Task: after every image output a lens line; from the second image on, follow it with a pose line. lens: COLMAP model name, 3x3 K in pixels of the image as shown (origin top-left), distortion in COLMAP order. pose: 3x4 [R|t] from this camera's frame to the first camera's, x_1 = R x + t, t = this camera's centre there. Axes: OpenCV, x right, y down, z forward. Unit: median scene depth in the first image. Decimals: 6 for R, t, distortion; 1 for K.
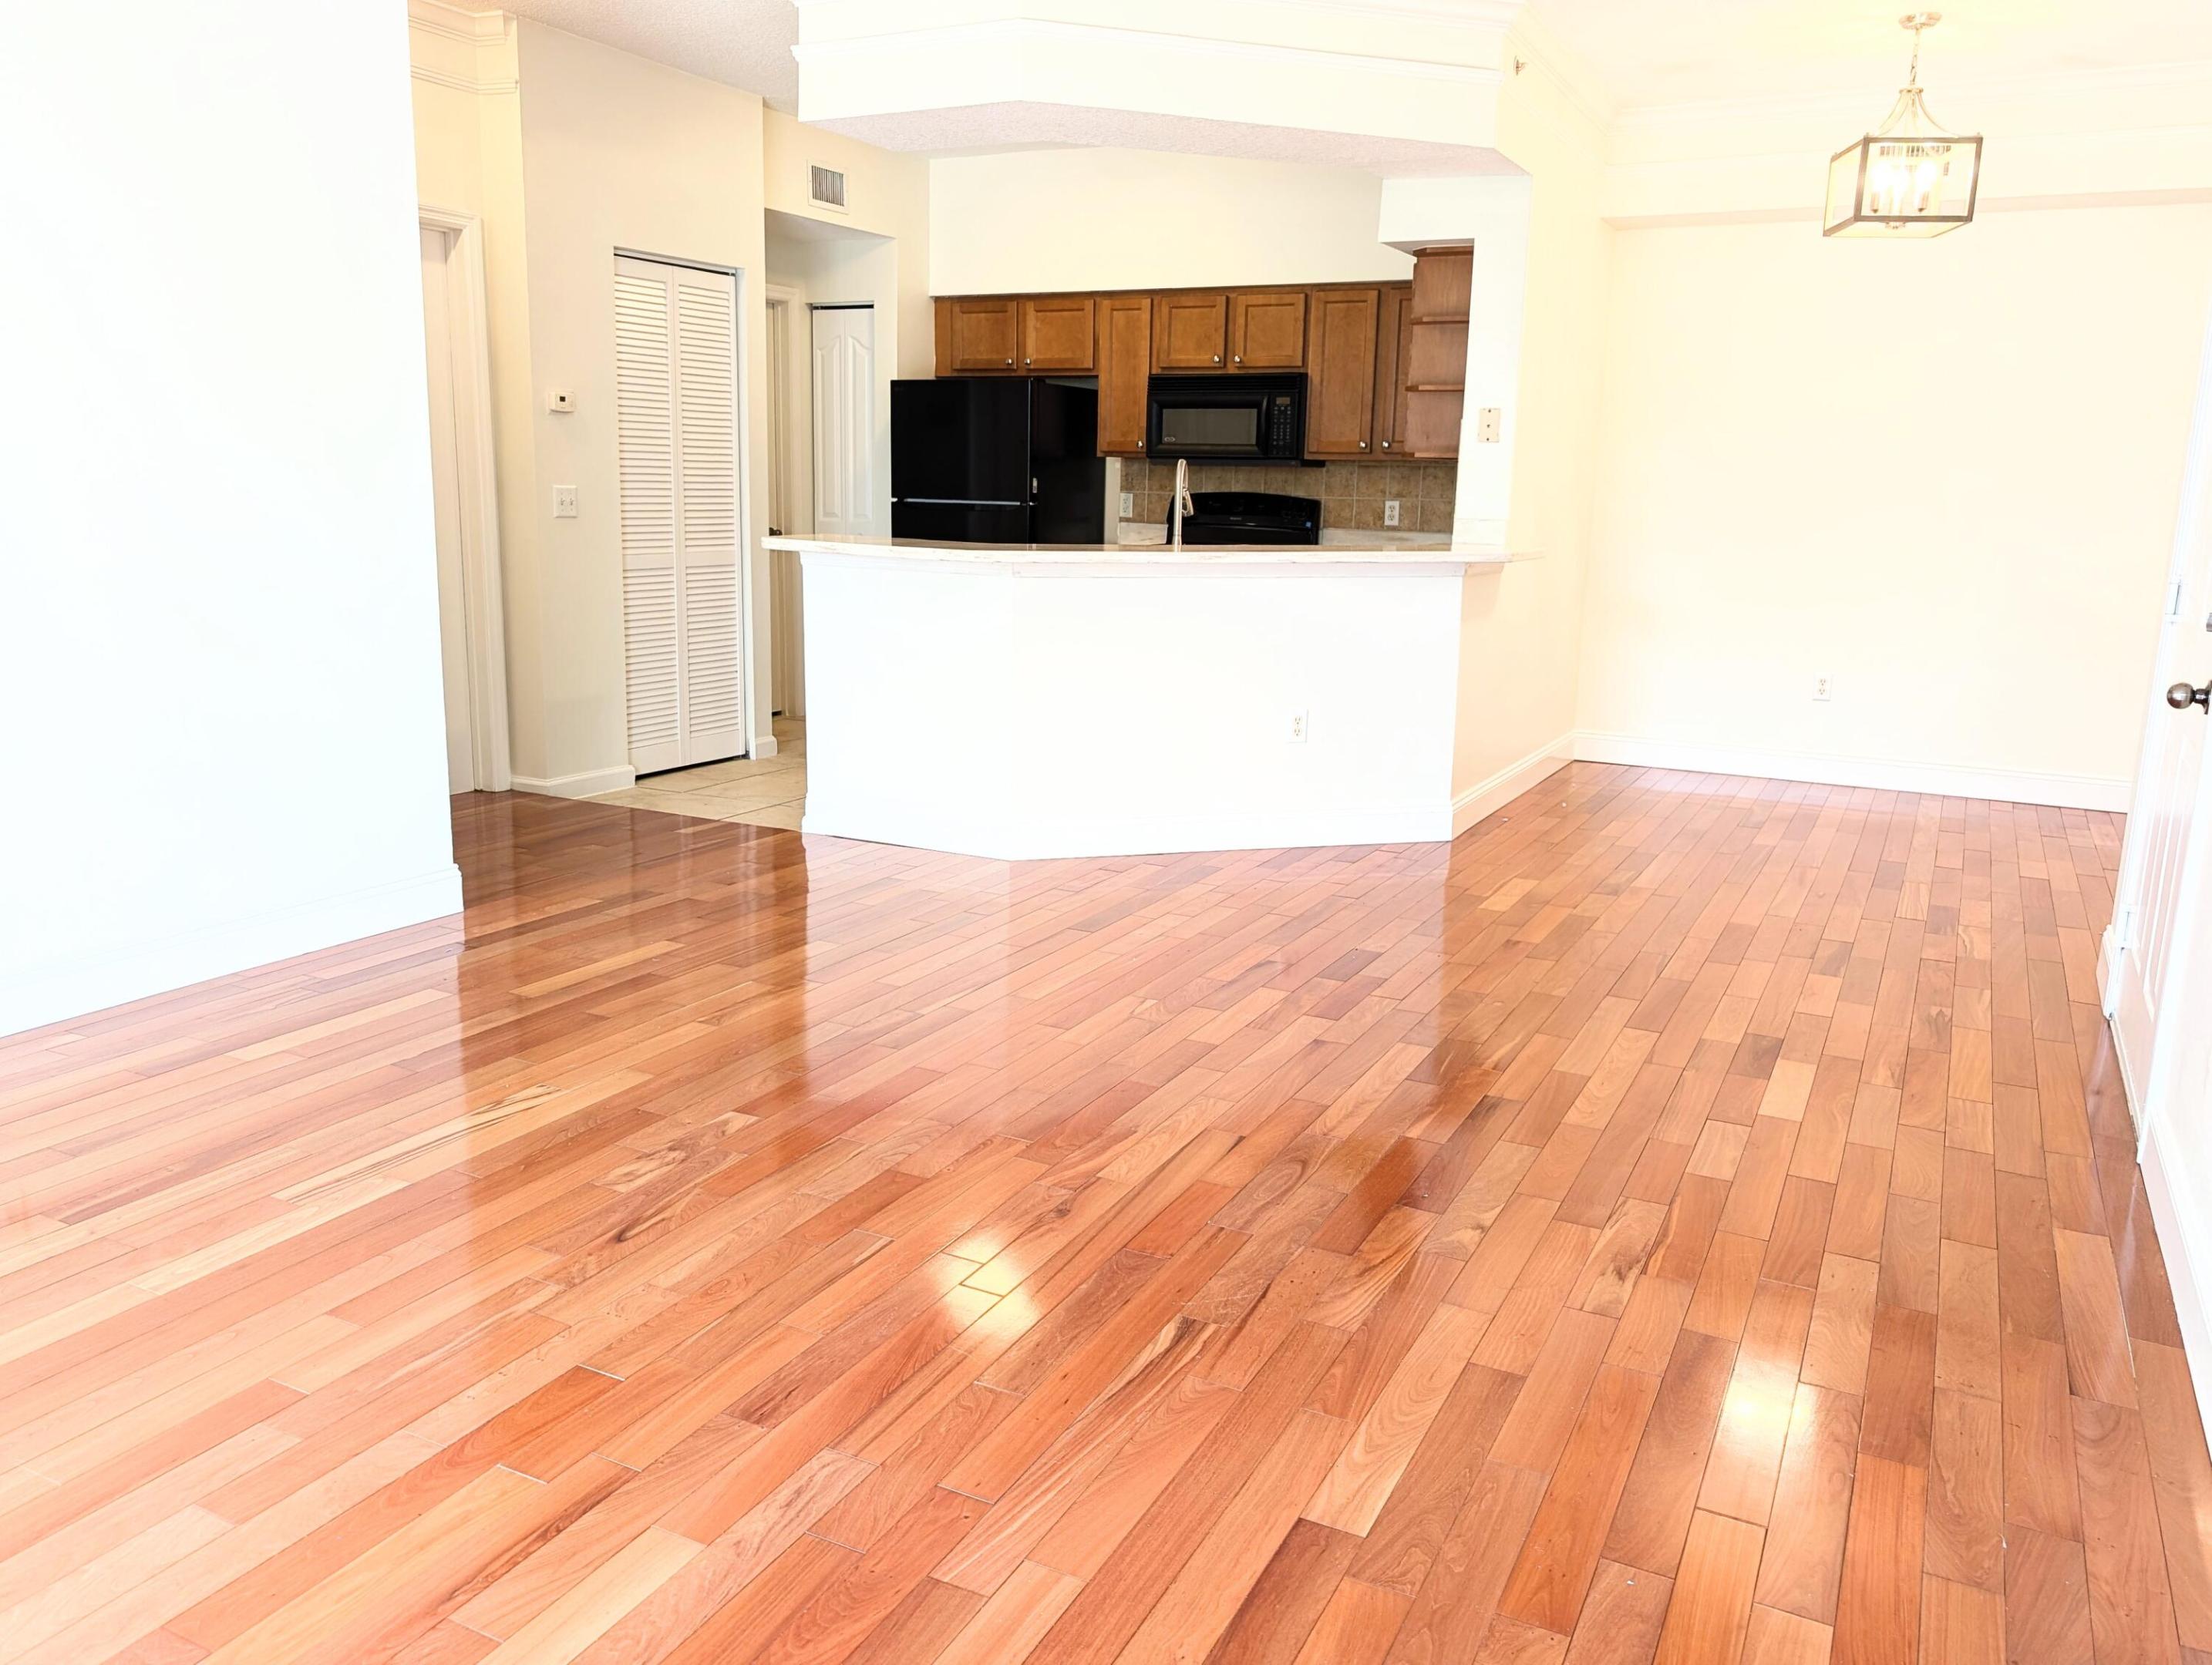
lens RADIAL K [[1670.5, 0, 1106.0], [0, 1670.5, 832.5], [0, 0, 1]] dist [0.093683, -0.215019]
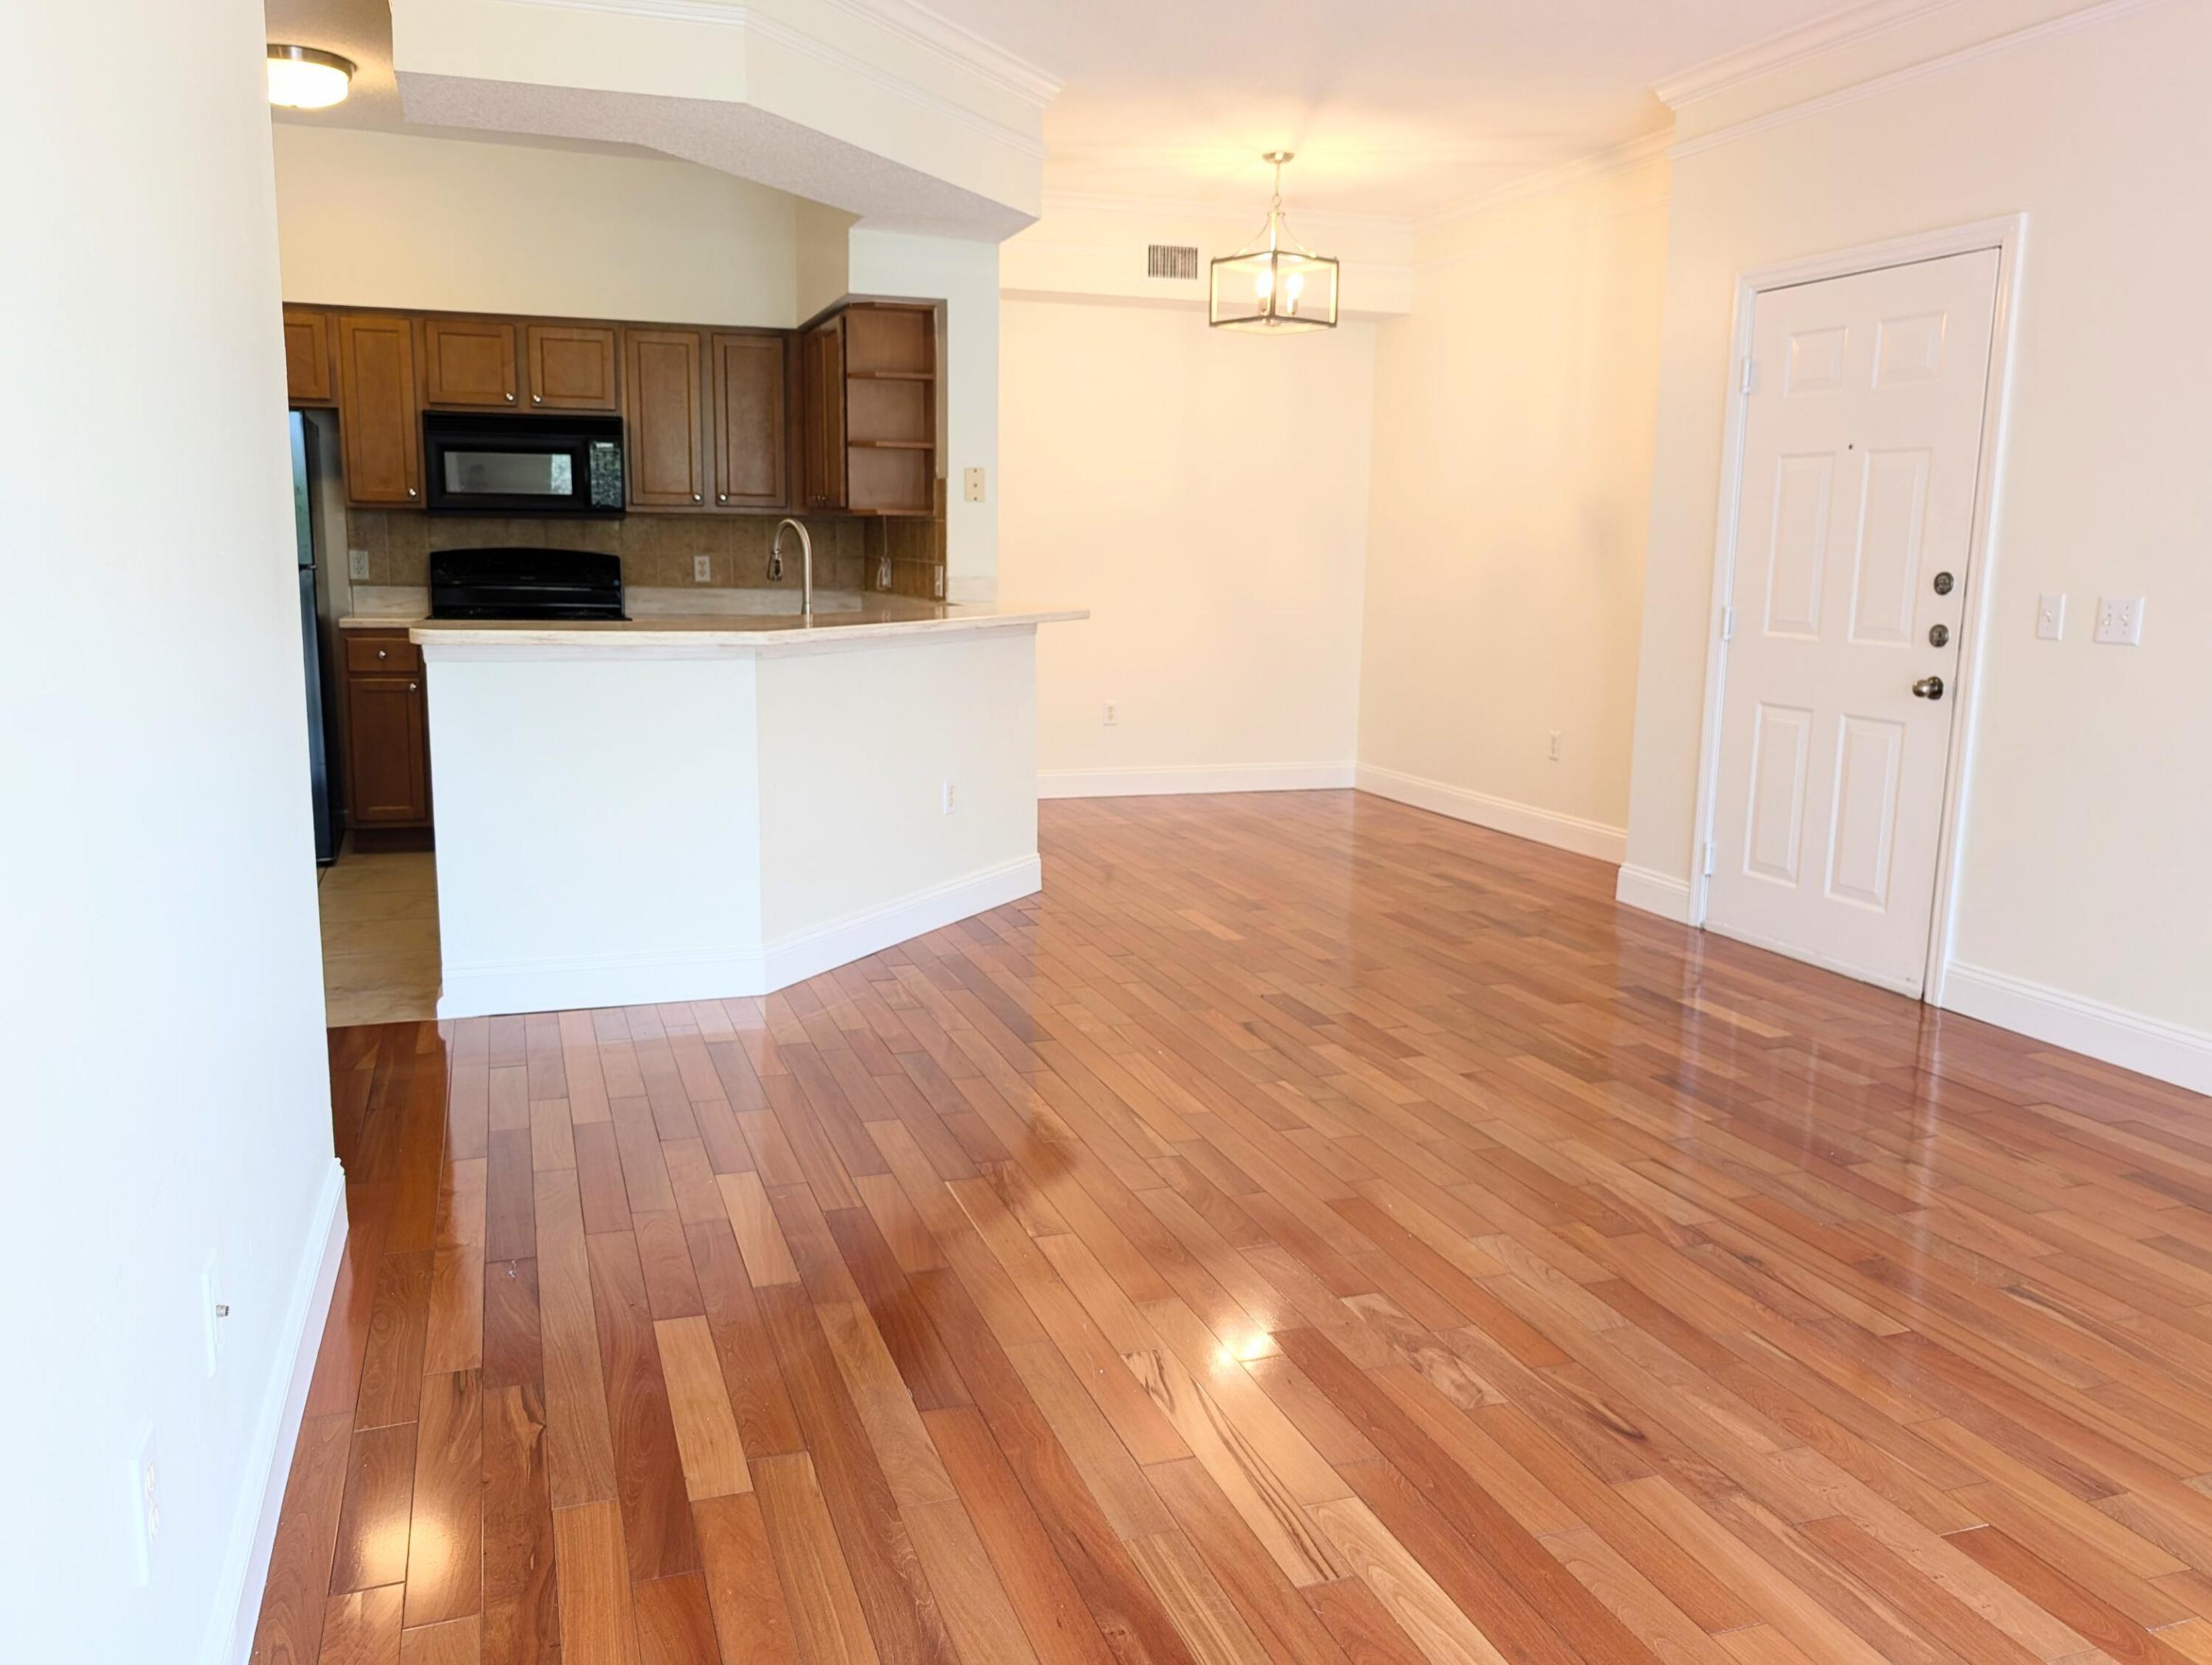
lens RADIAL K [[1668.4, 0, 1106.0], [0, 1668.4, 832.5], [0, 0, 1]] dist [0.004666, 0.001192]
pose [[0.685365, -0.136100, 0.715368, -0.529269], [0.149761, 0.987723, 0.044435, -0.074793], [-0.712633, 0.076680, 0.697334, 0.284396]]
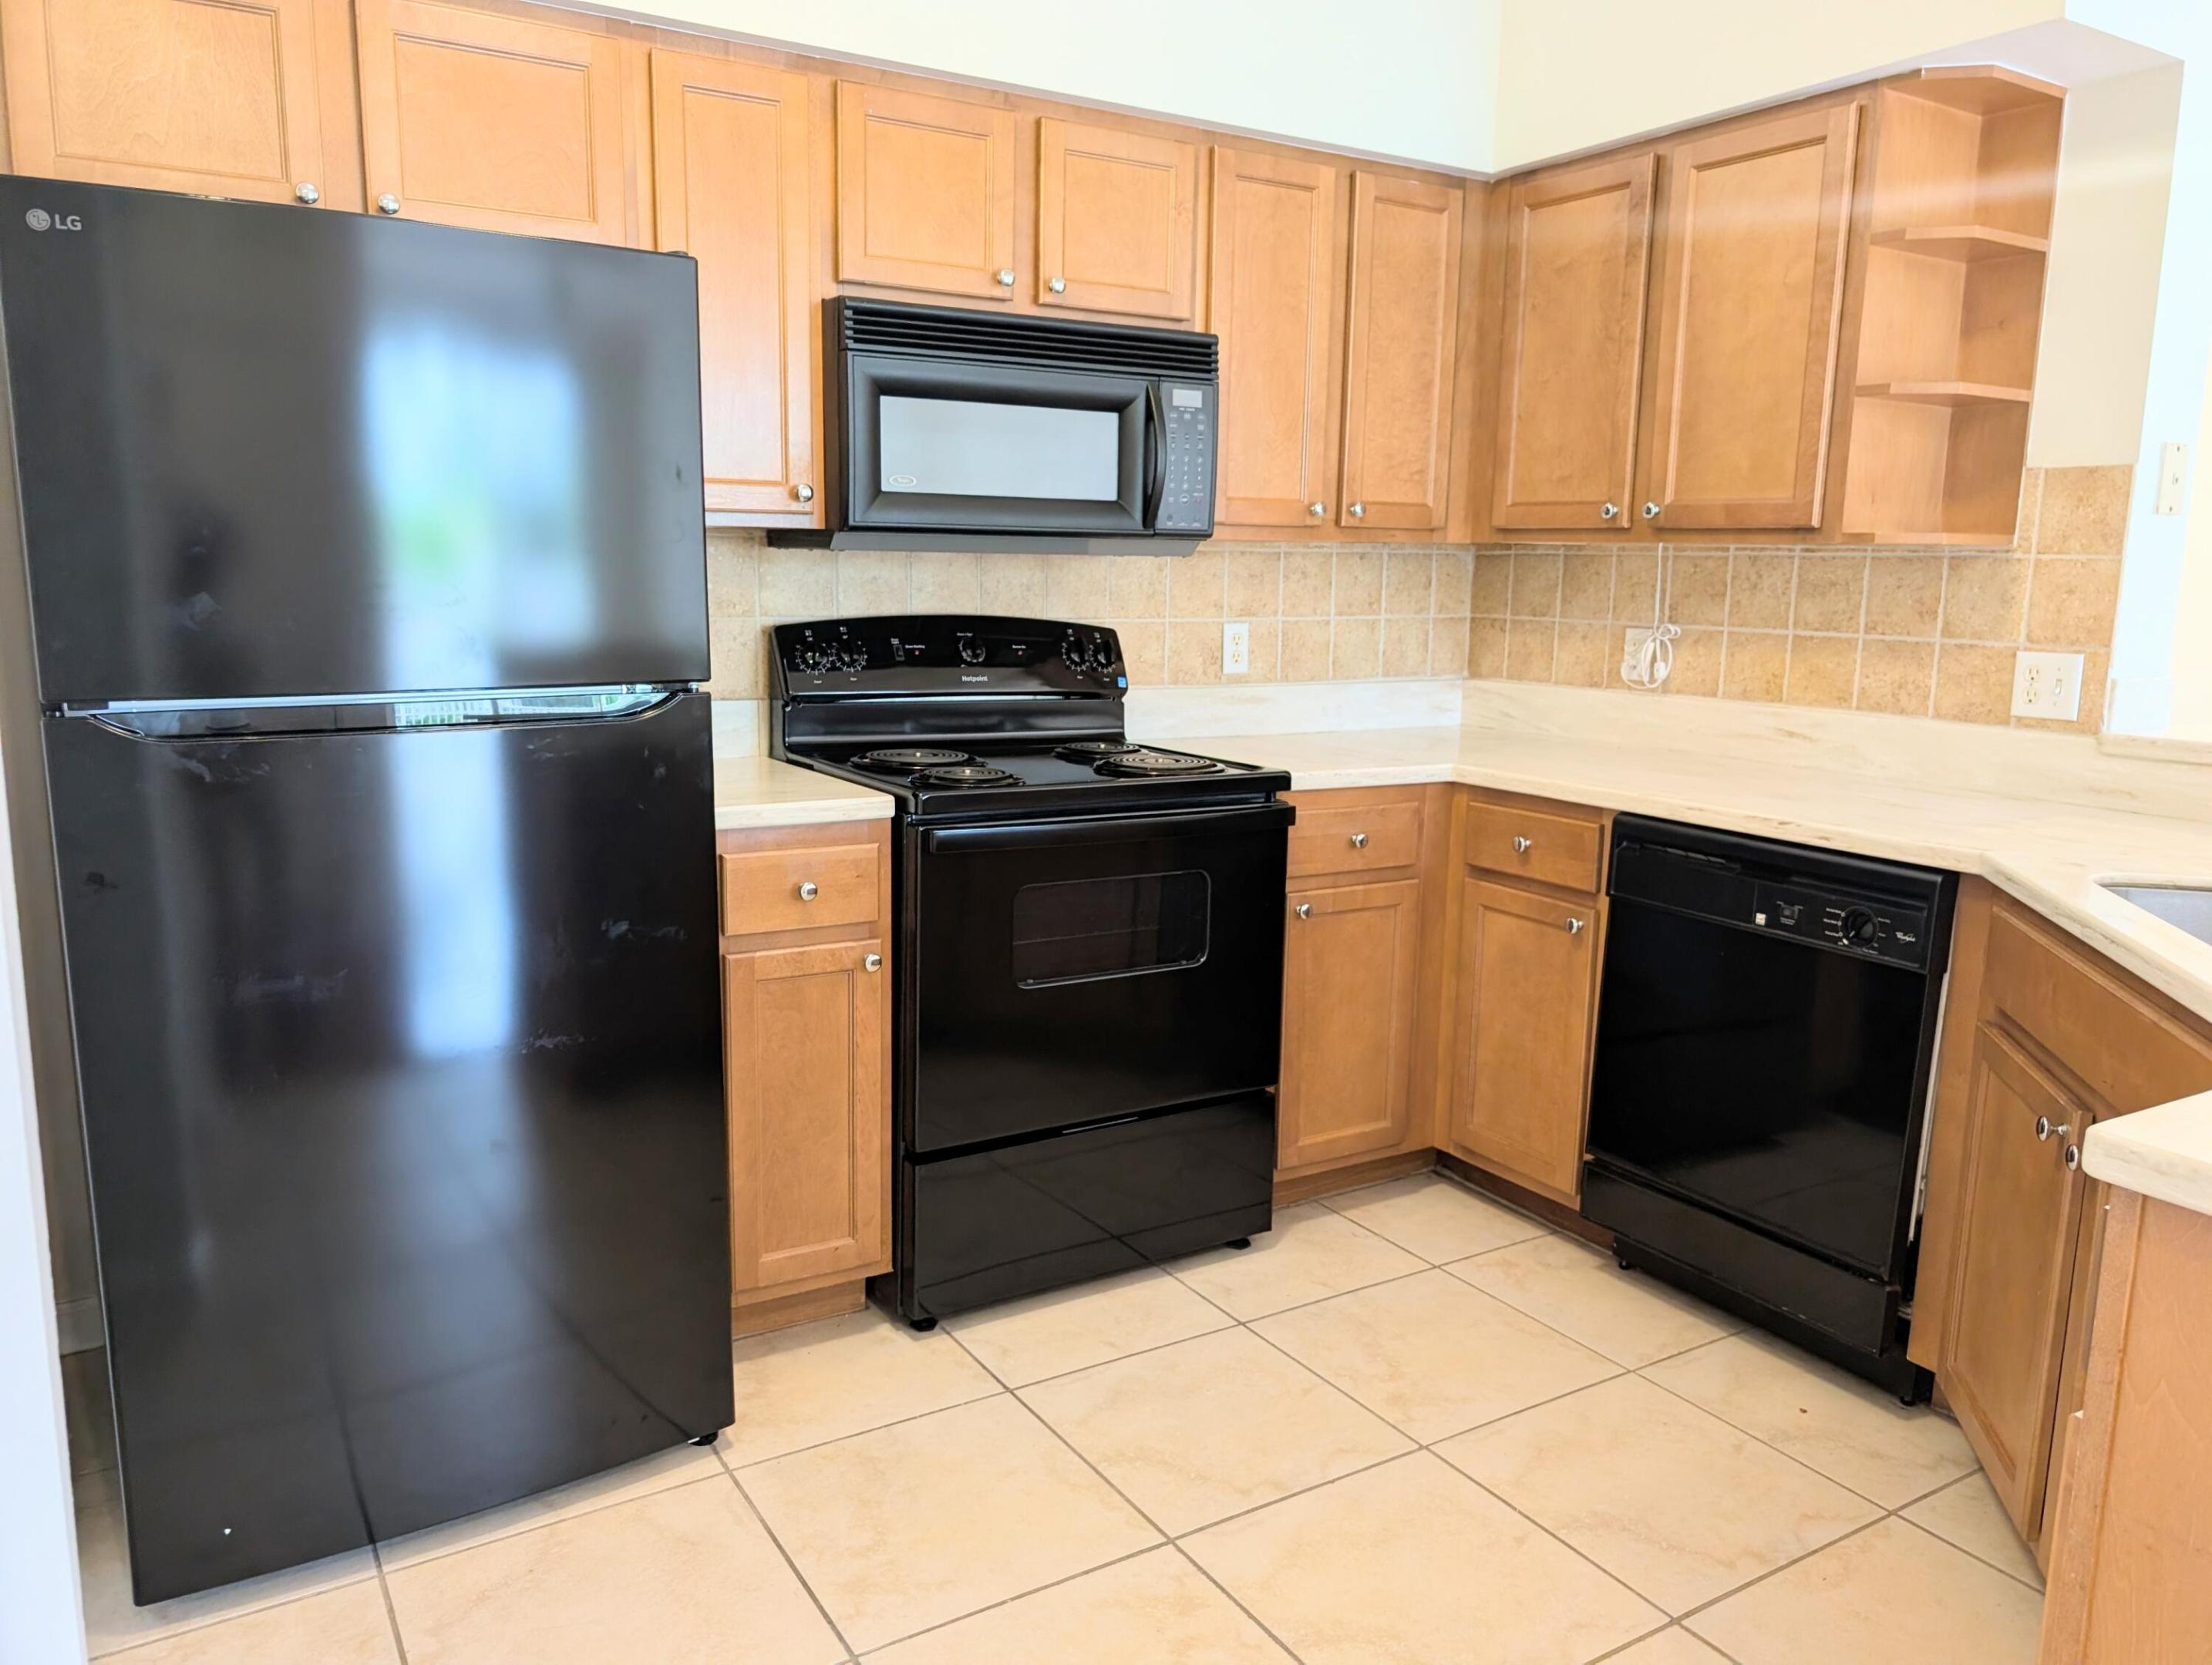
lens RADIAL K [[1670.5, 0, 1106.0], [0, 1670.5, 832.5], [0, 0, 1]] dist [0.093683, -0.215019]
pose [[0.533835, -0.147320, 0.832657, -0.372004], [0.170814, 0.983194, 0.064441, -0.254763], [-0.828156, 0.107828, 0.550028, 1.120823]]
